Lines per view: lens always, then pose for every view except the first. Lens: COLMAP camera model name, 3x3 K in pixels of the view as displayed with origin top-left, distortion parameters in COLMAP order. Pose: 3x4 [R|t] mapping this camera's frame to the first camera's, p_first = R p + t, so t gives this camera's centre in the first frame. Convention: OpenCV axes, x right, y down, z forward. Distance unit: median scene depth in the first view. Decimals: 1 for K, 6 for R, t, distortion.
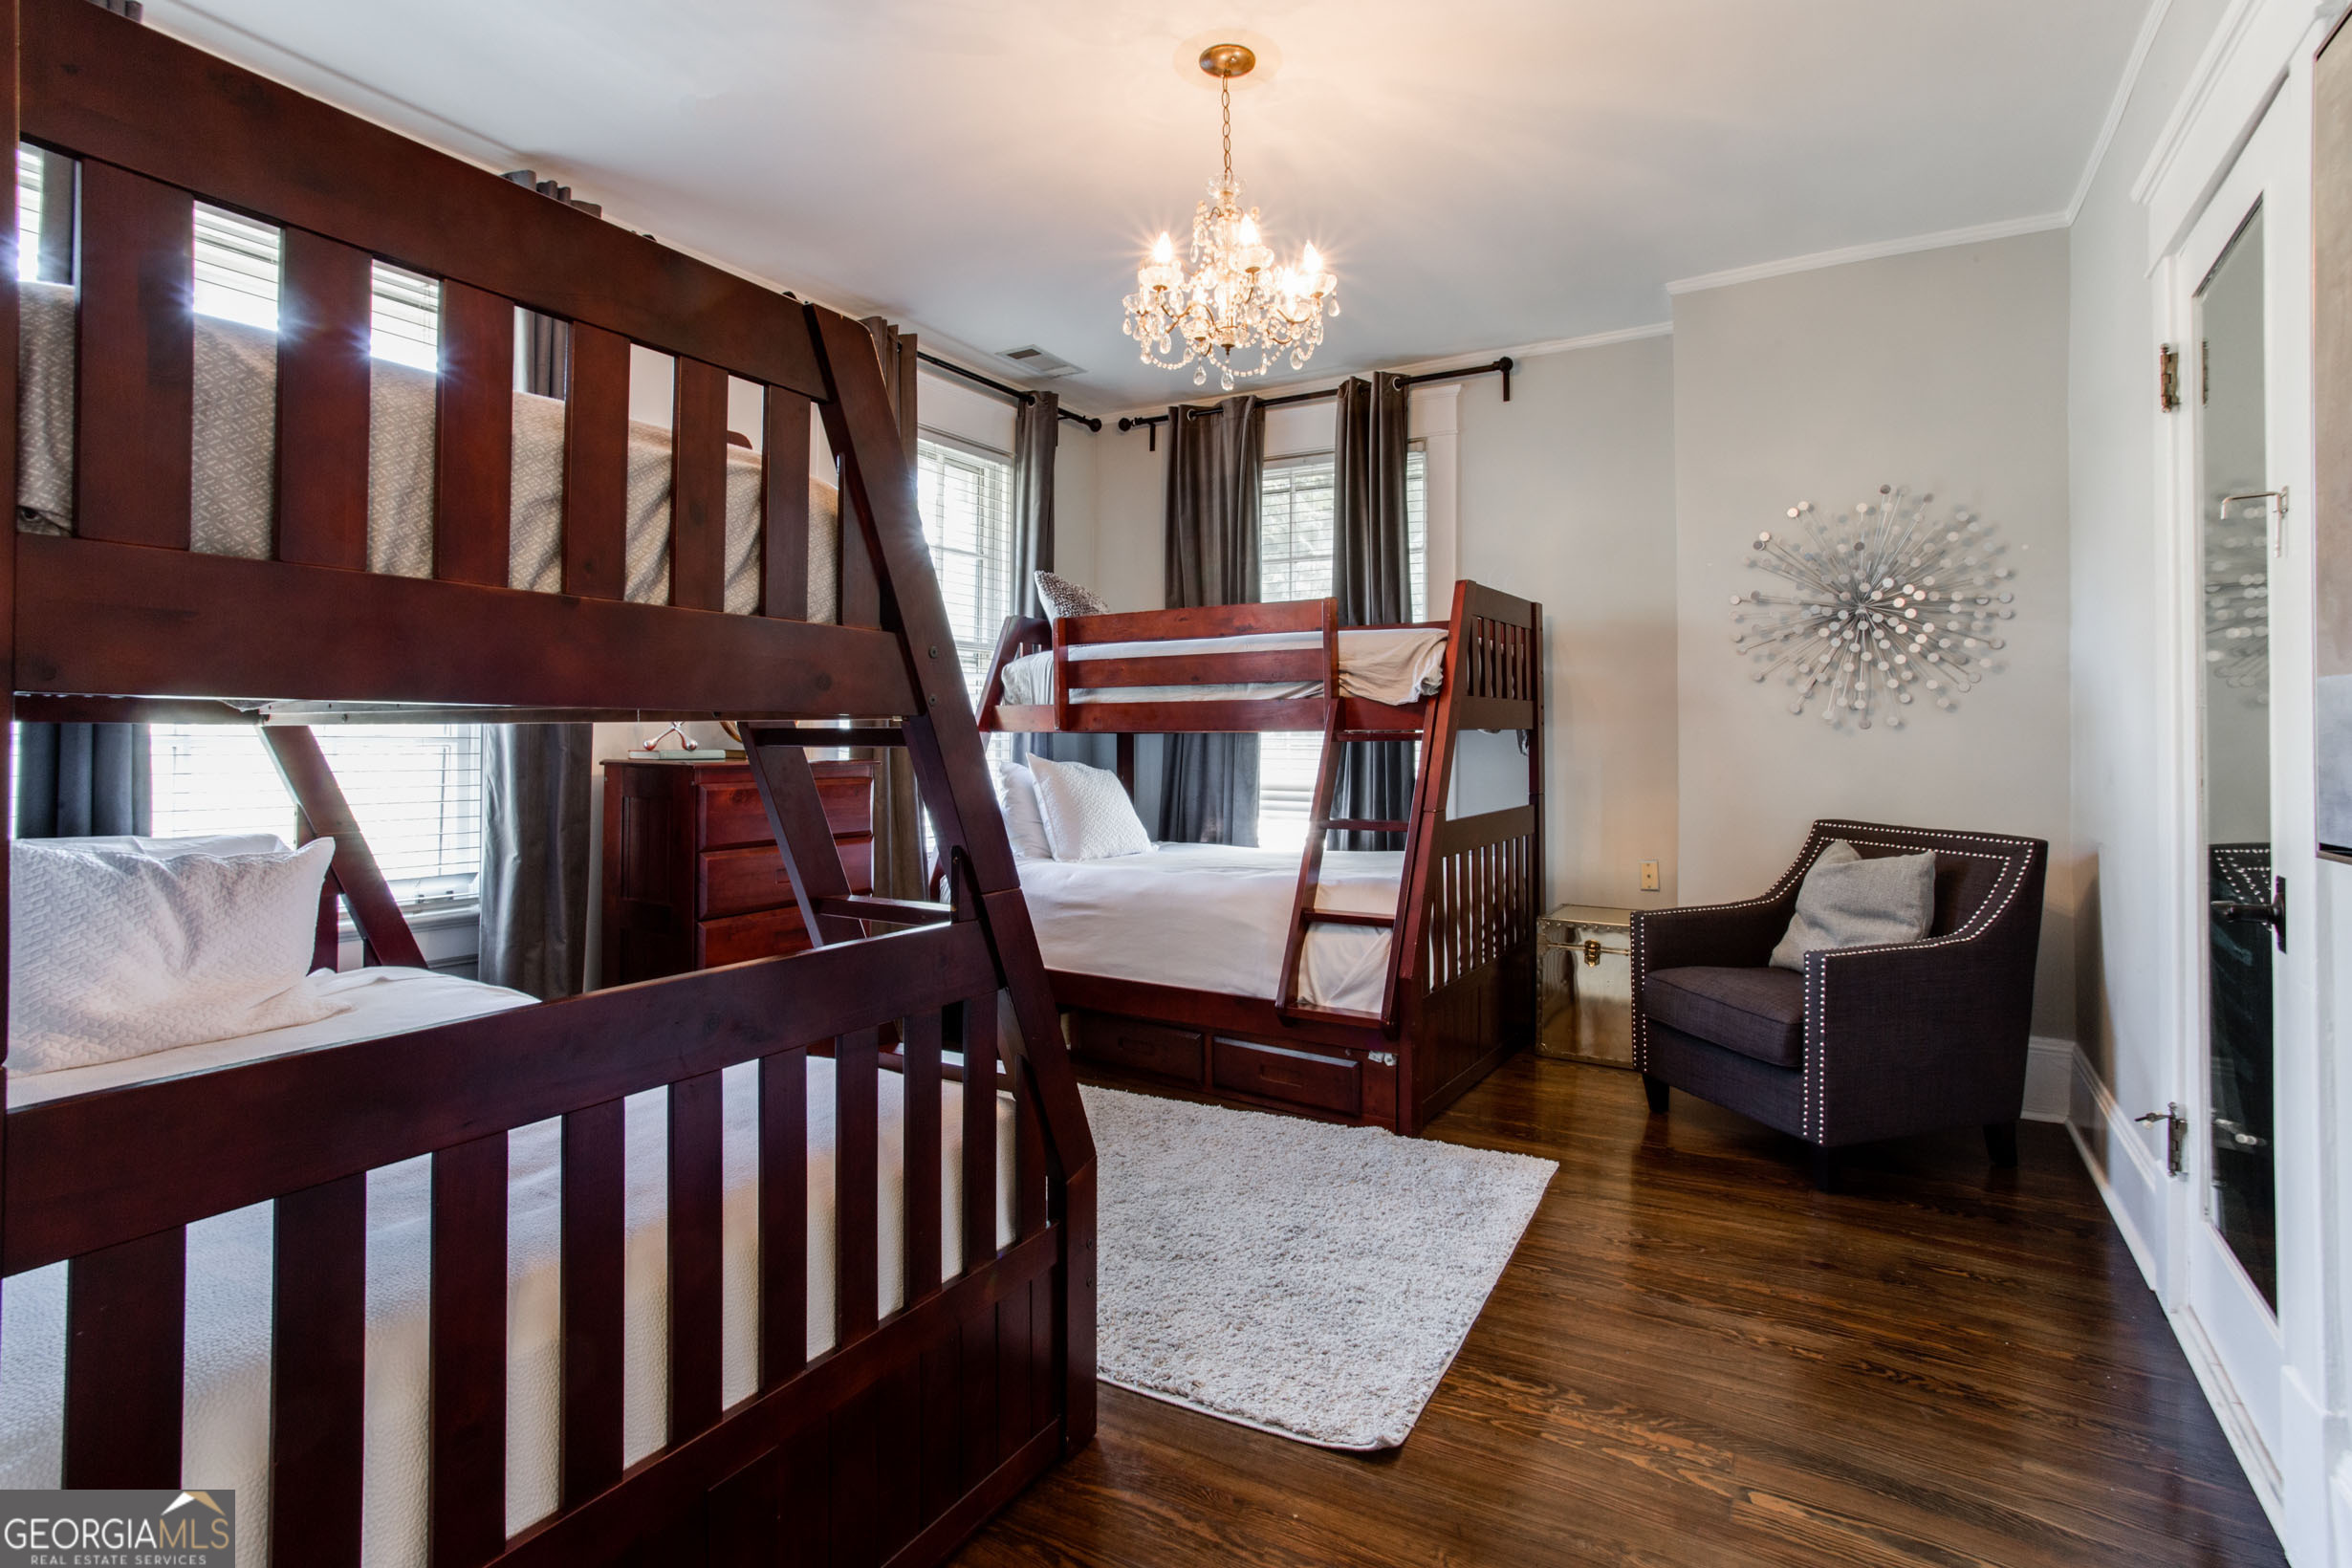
lens RADIAL K [[1122.3, 0, 1177.0], [0, 1122.3, 750.2], [0, 0, 1]] dist [-0.049638, 0.029714]
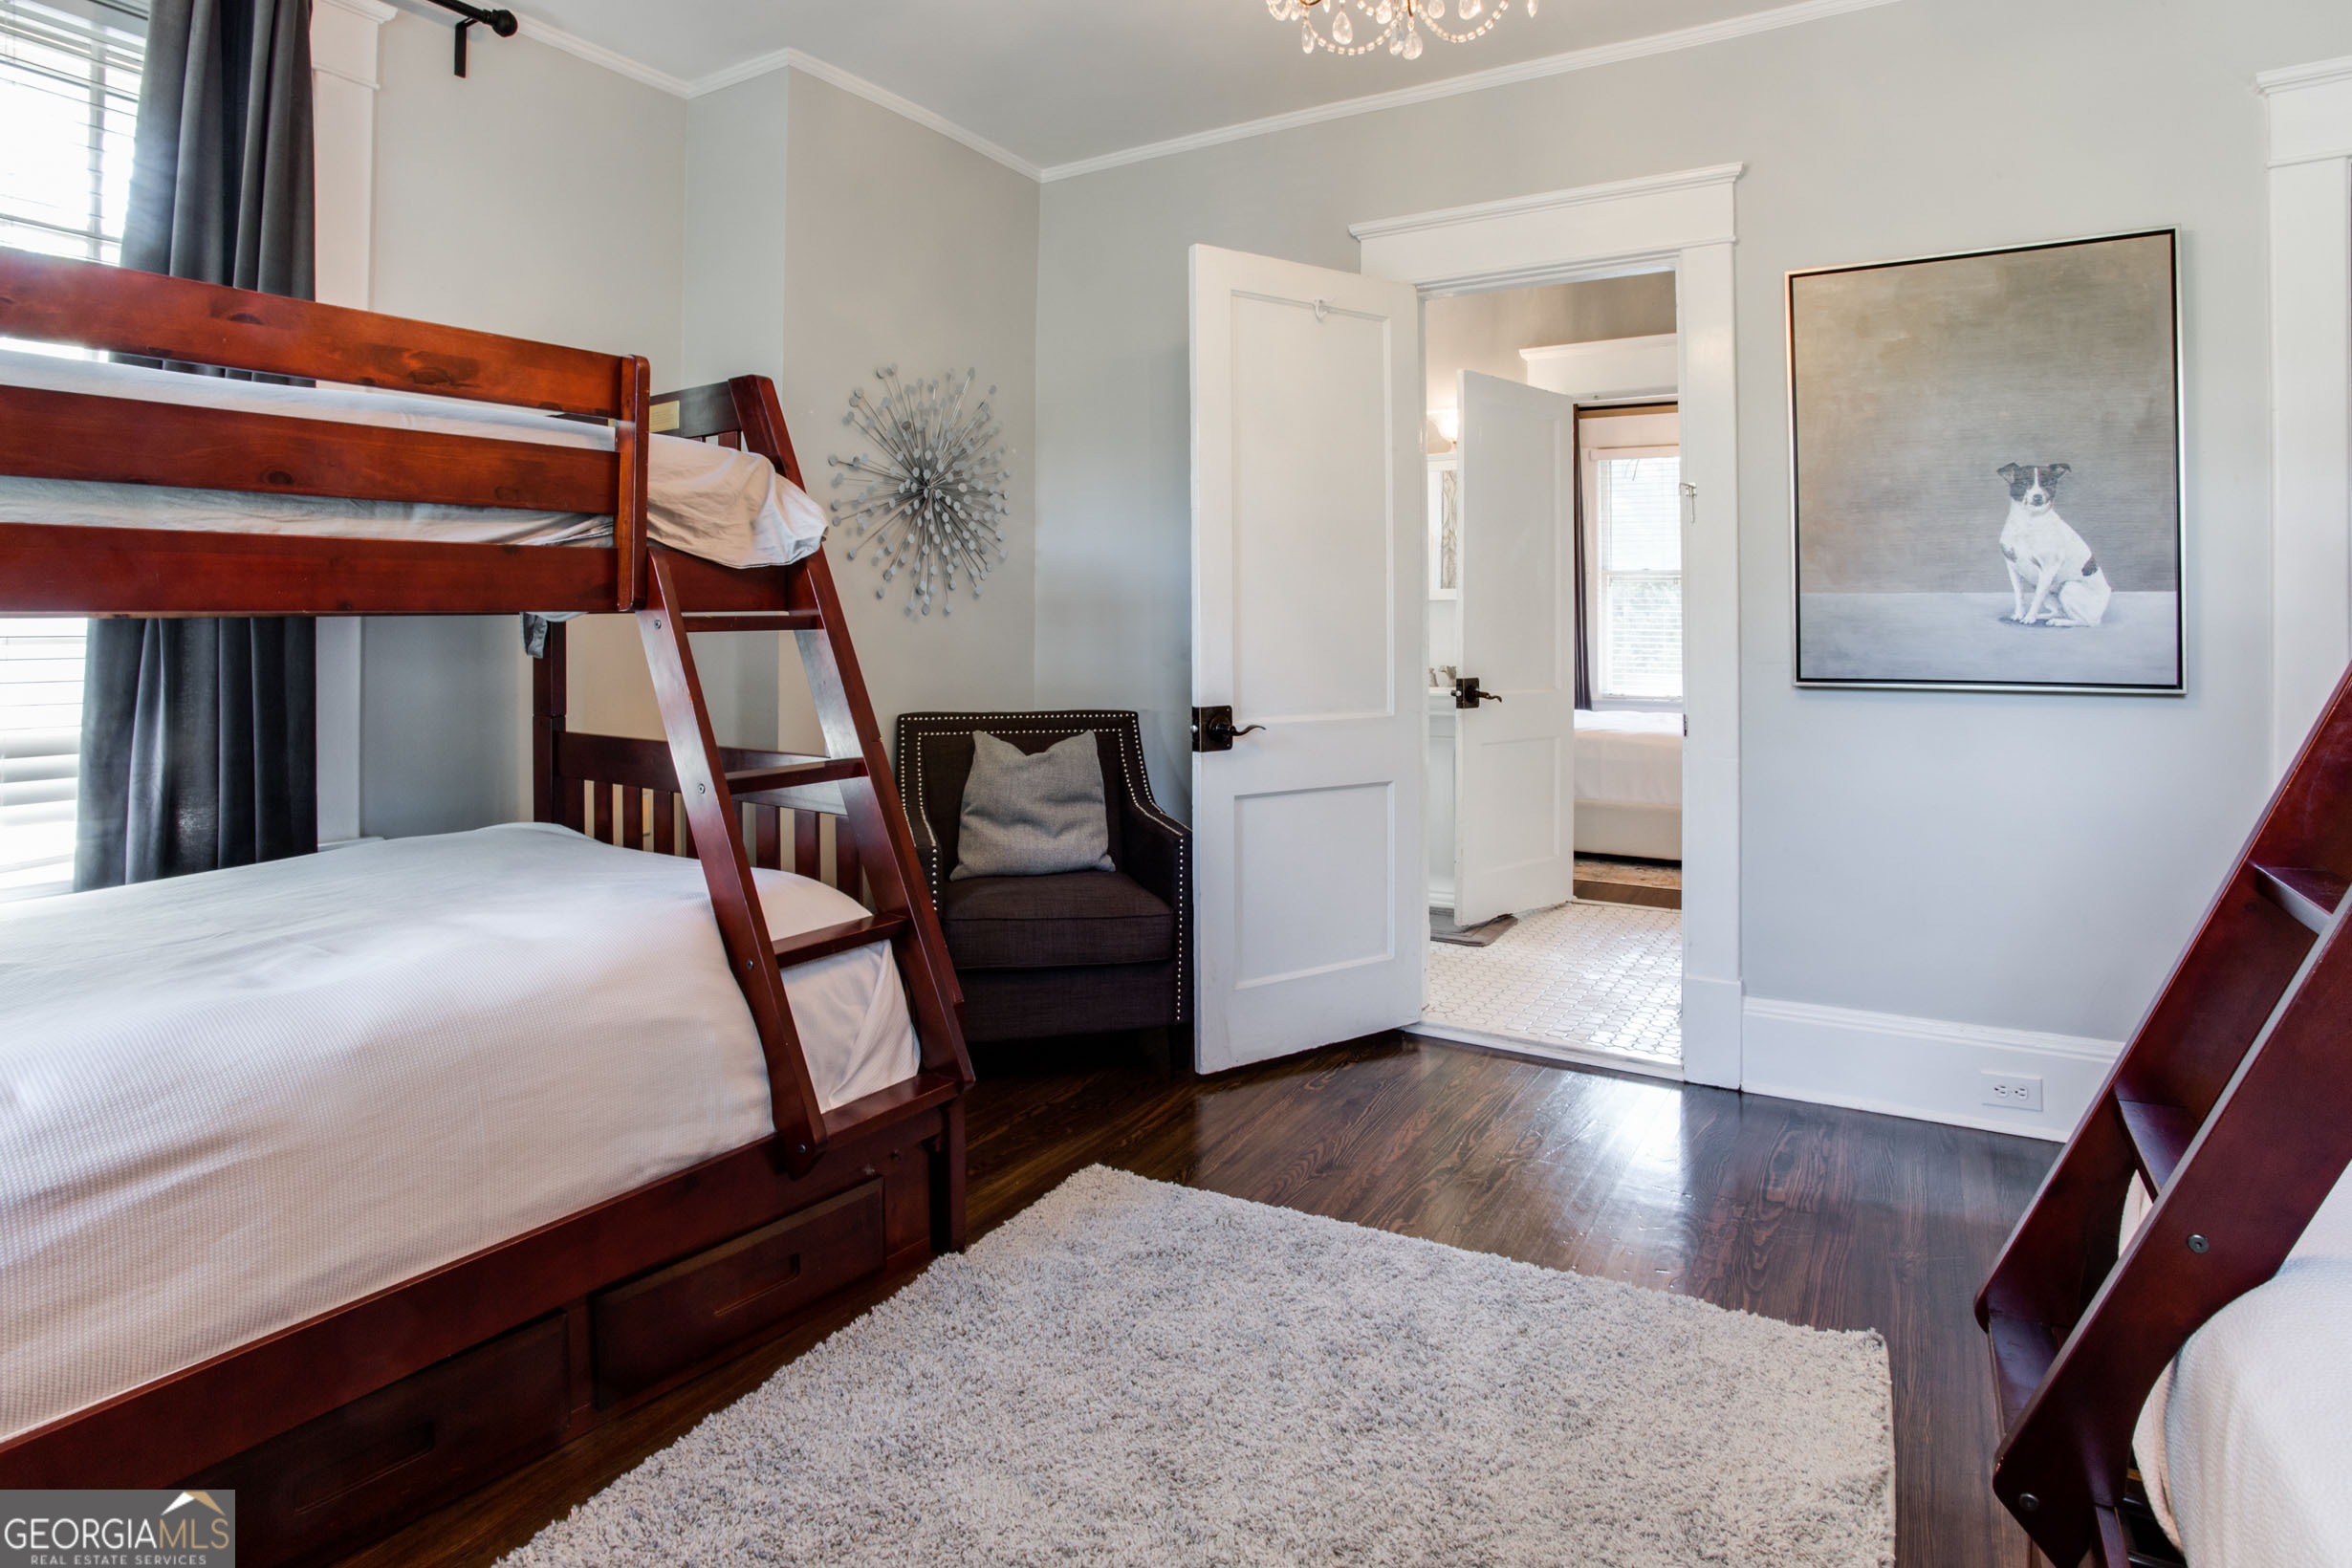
lens RADIAL K [[1143.0, 0, 1179.1], [0, 1143.0, 741.2], [0, 0, 1]] dist [-0.071682, 0.032090]
pose [[0.079946, -0.105201, 0.991232, -0.352311], [0.010488, 0.994449, 0.104696, -0.010913], [-0.996744, 0.002026, 0.080606, 0.692435]]
